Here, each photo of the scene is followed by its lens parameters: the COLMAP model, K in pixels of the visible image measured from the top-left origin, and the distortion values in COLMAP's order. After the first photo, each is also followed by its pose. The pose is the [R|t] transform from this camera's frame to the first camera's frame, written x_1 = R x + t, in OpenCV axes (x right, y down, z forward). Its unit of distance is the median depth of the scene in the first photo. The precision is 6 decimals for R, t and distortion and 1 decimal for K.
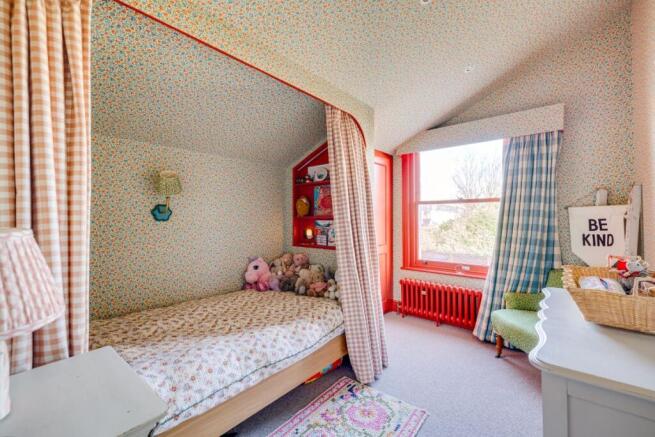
lens RADIAL K [[271.8, 0, 326.8], [0, 271.8, 216.6], [0, 0, 1]] dist [0.007578, -0.000285]
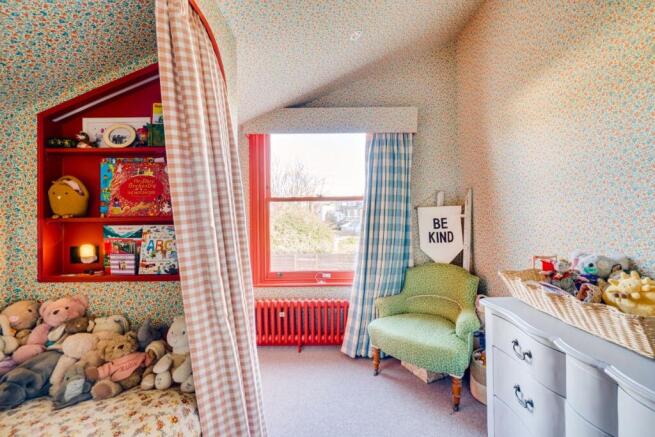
lens RADIAL K [[271.8, 0, 326.8], [0, 271.8, 216.6], [0, 0, 1]] dist [0.007578, -0.000285]
pose [[0.759484, -0.004664, 0.650510, -0.066116], [0.006579, 0.999978, -0.000512, 0.000071], [-0.650493, 0.004668, 0.759498, 0.393504]]
